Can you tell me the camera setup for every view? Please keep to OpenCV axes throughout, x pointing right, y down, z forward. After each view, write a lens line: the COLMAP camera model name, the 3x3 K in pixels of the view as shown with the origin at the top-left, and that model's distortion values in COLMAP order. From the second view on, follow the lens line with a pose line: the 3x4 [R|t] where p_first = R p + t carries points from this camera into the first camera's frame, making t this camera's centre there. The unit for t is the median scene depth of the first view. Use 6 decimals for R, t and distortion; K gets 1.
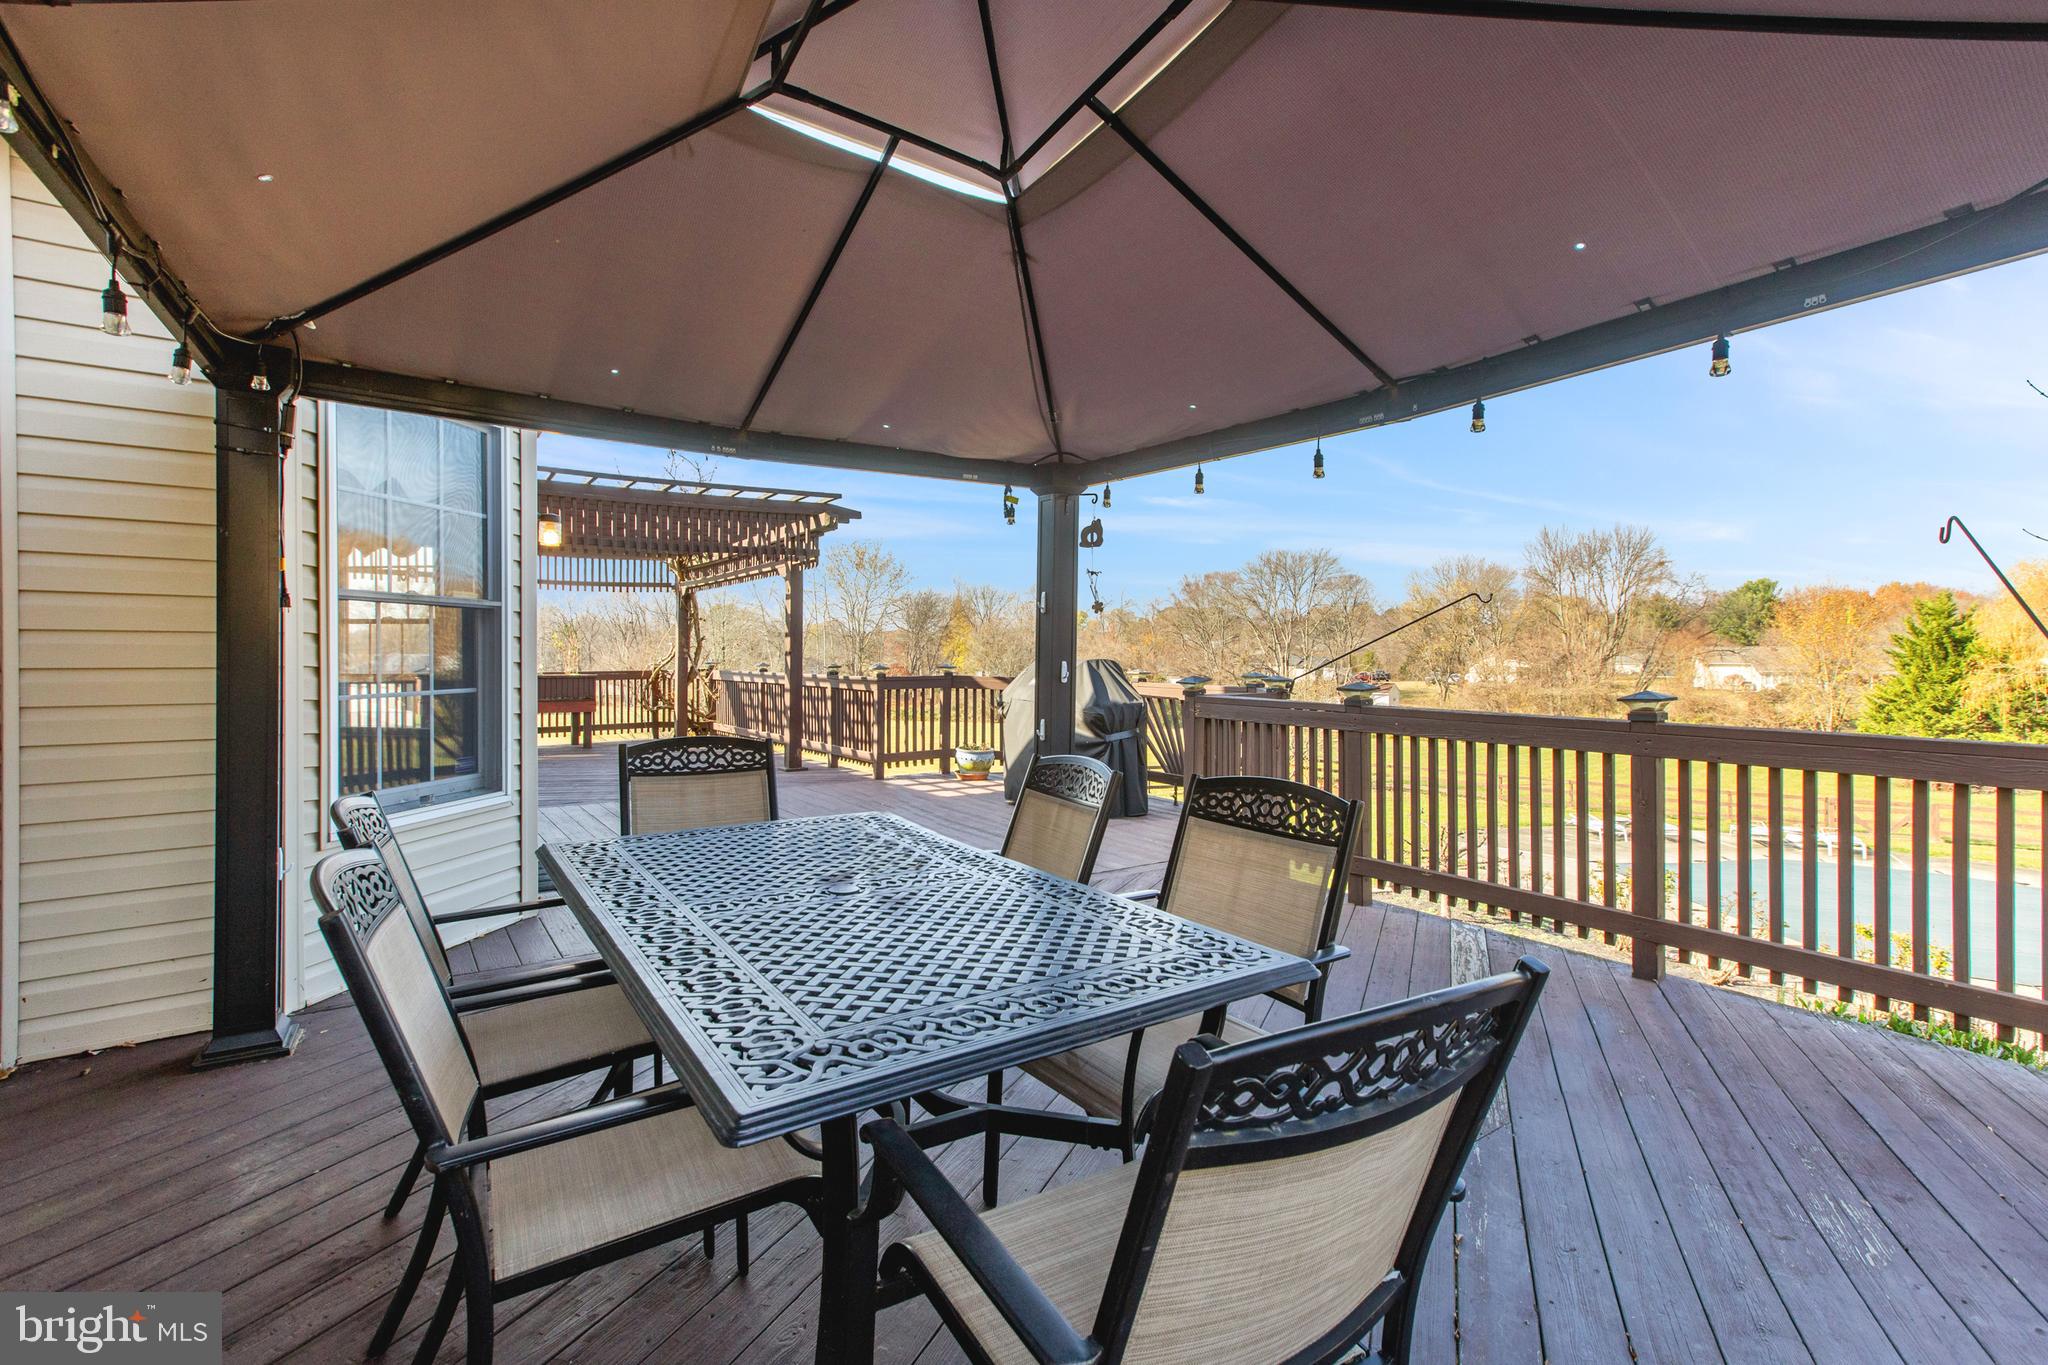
lens RADIAL K [[956.4, 0, 1026.2], [0, 956.4, 662.1], [0, 0, 1]] dist [0.001821, 0.002488]
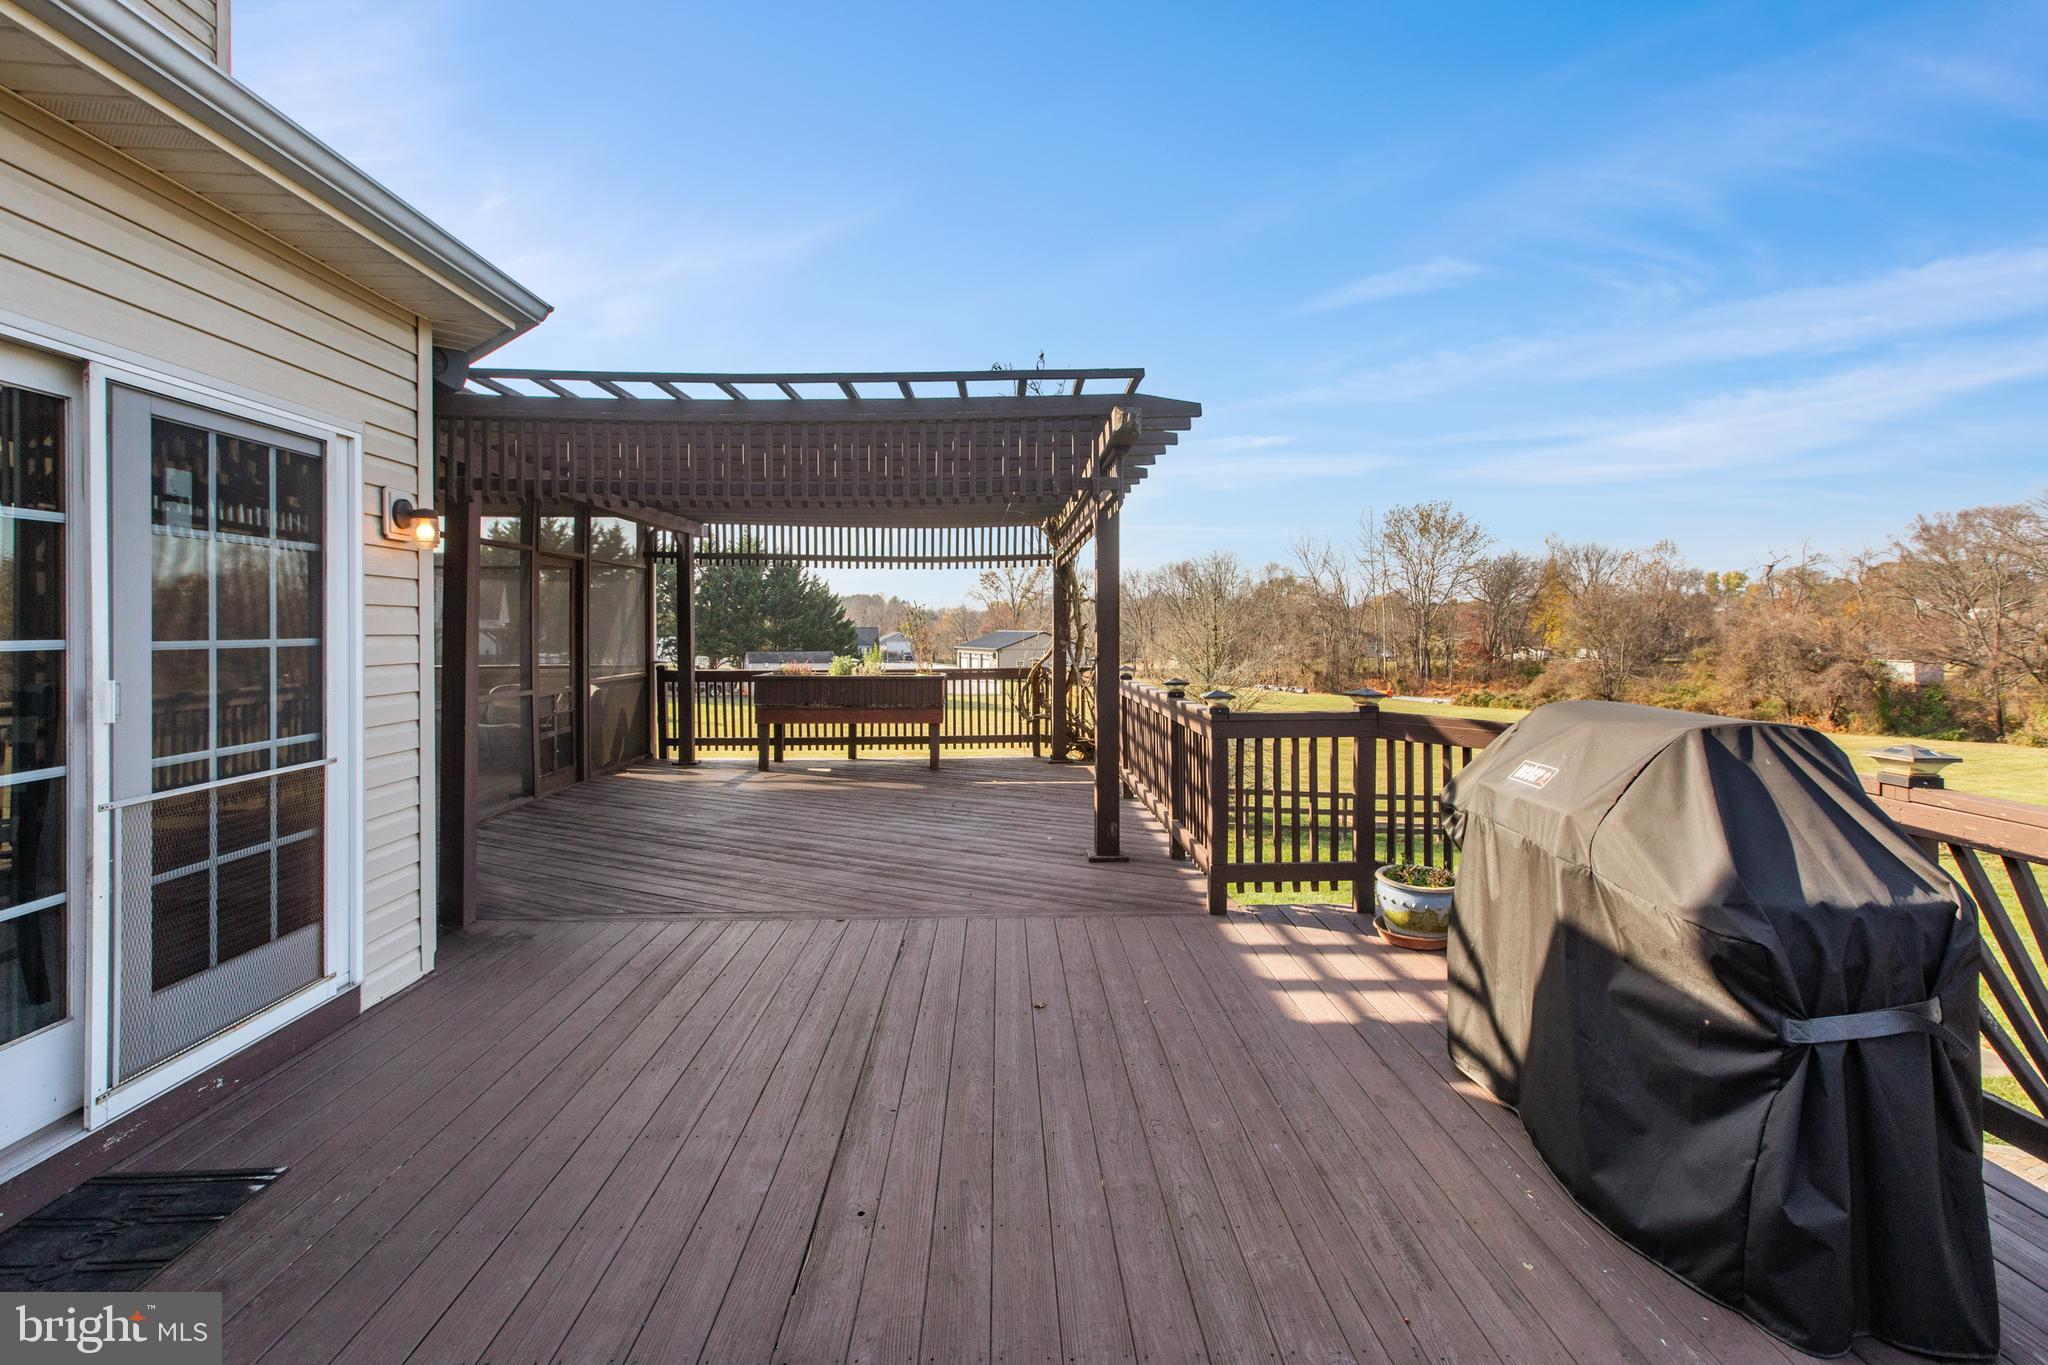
lens RADIAL K [[956.4, 0, 1023.8], [0, 956.4, 629.0], [0, 0, 1]] dist [0.001821, 0.002488]
pose [[0.835592, -0.001323, -0.549348, 0.028754], [-0.001837, 0.999985, -0.005202, -0.018916], [0.549347, 0.005356, 0.835577, 0.356109]]
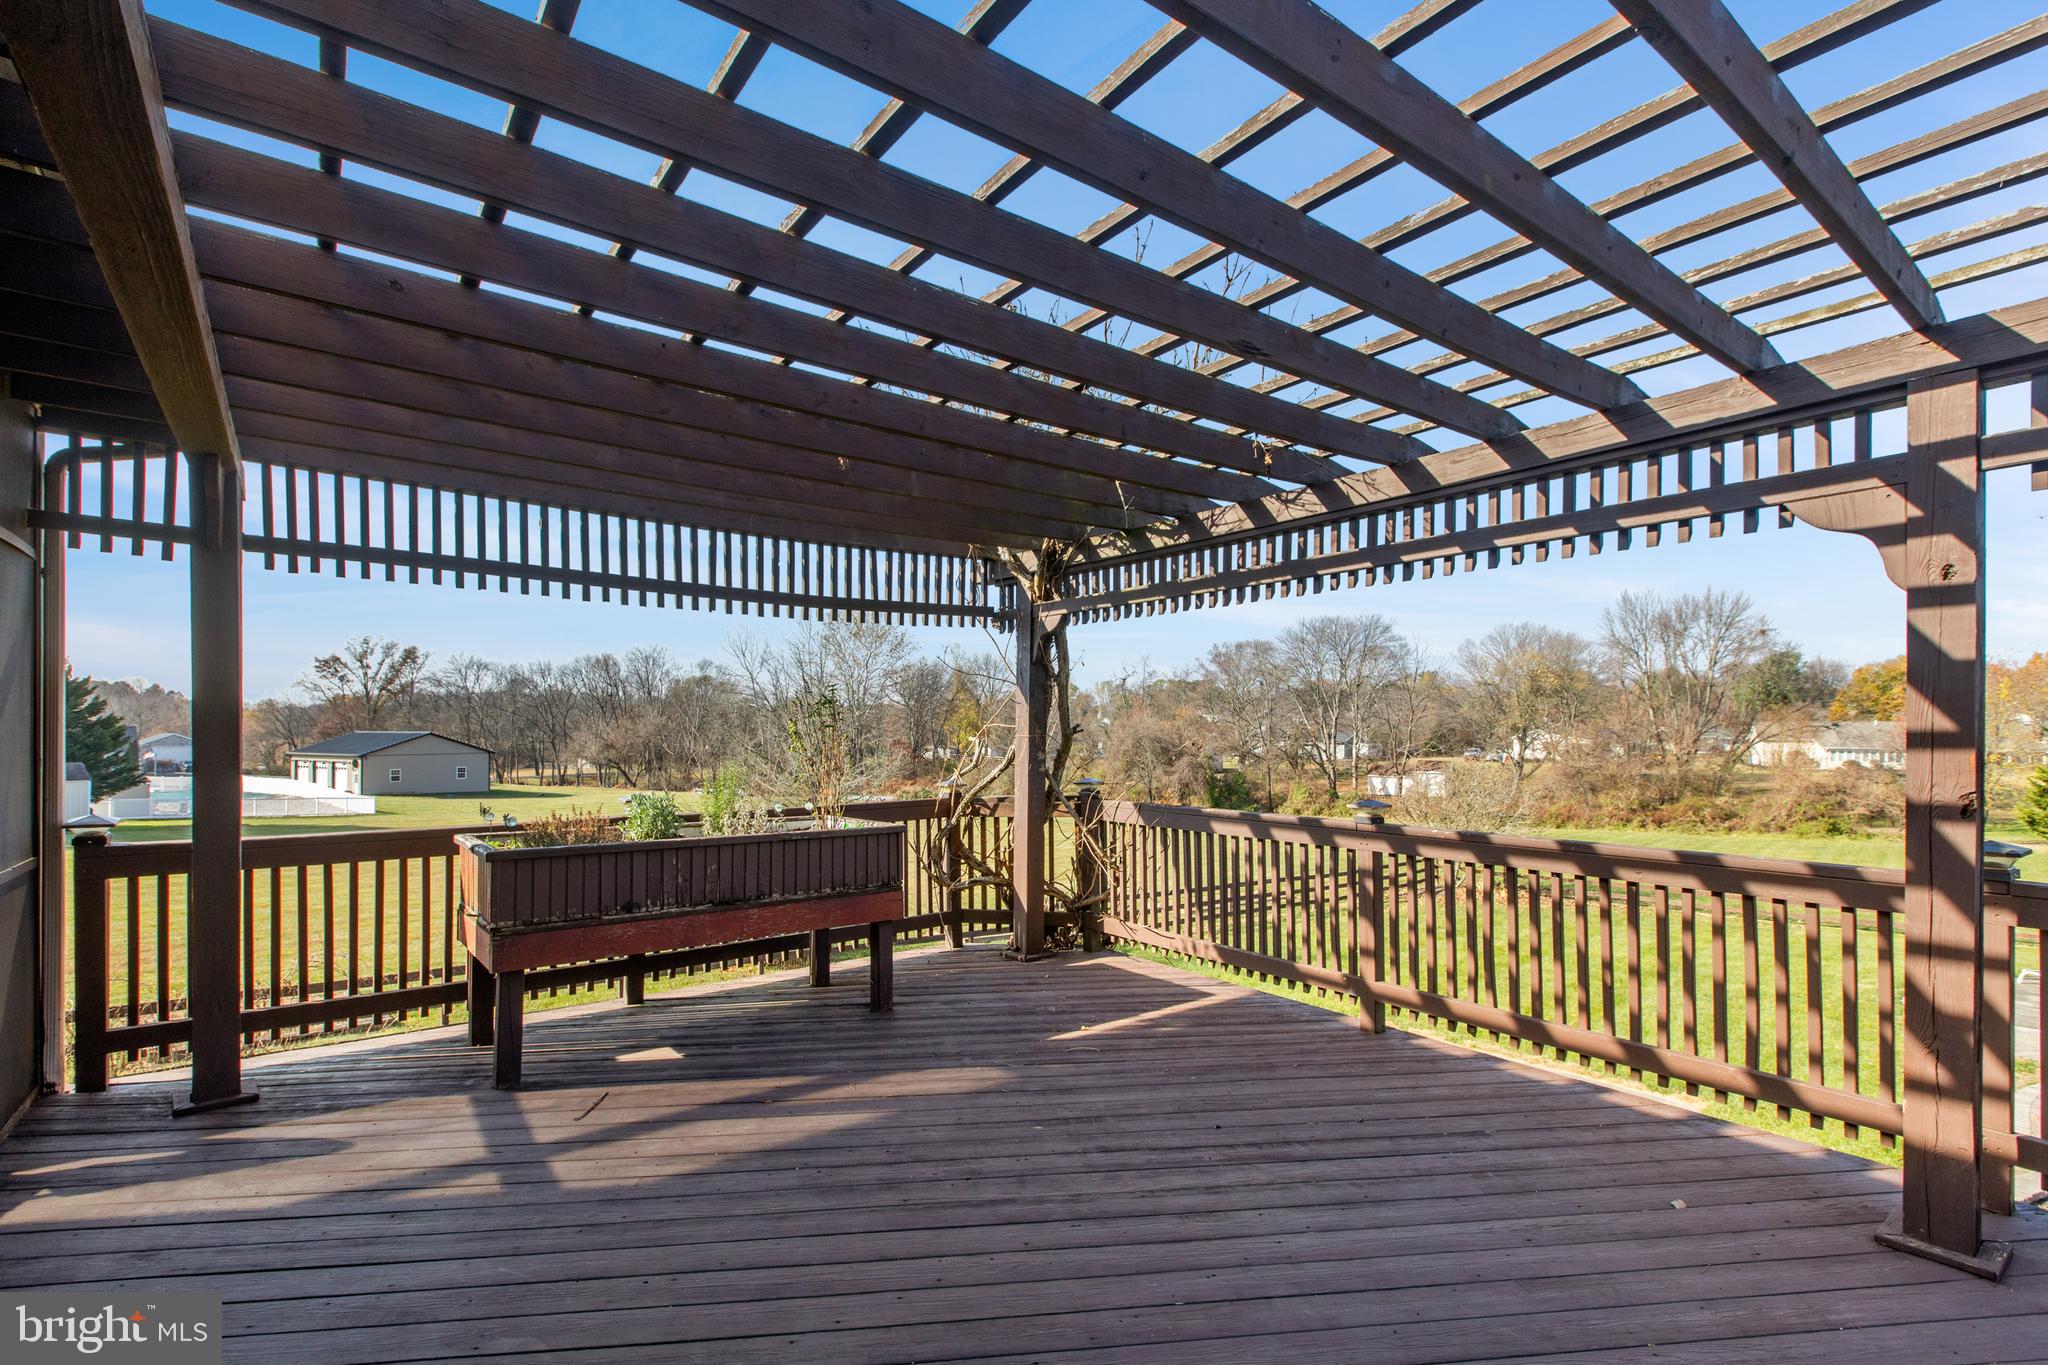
lens RADIAL K [[956.4, 0, 1018.2], [0, 956.4, 722.7], [0, 0, 1]] dist [0.001821, 0.002488]
pose [[0.999634, -0.000228, 0.027058, -0.379693], [0.000567, 0.999922, -0.012510, -0.021880], [-0.027053, 0.012520, 0.999556, 0.553278]]
